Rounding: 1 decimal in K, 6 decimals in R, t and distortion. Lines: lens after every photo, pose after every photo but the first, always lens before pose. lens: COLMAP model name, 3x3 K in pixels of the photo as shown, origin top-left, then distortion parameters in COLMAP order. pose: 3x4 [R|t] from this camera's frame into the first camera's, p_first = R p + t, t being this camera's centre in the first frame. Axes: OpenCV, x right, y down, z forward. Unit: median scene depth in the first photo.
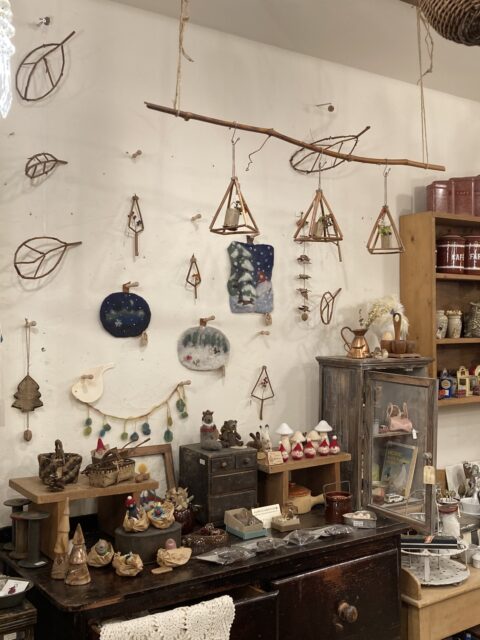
lens RADIAL K [[691.4, 0, 244.0], [0, 691.4, 320.9], [0, 0, 1]] dist [0.051878, 0.000000]
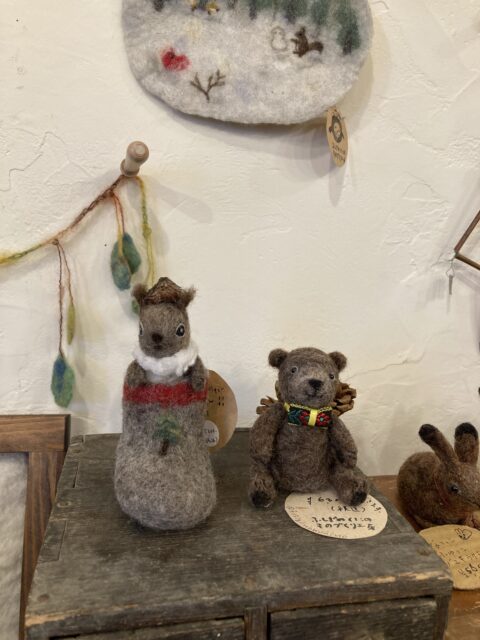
lens RADIAL K [[540.8, 0, 228.8], [0, 540.8, 311.9], [0, 0, 1]] dist [0.048974, -0.007788]
pose [[0.917851, 0.087588, -0.387141, 0.015534], [-0.041276, 0.991123, 0.126376, 0.114580], [0.394774, -0.100015, 0.913319, 0.844623]]
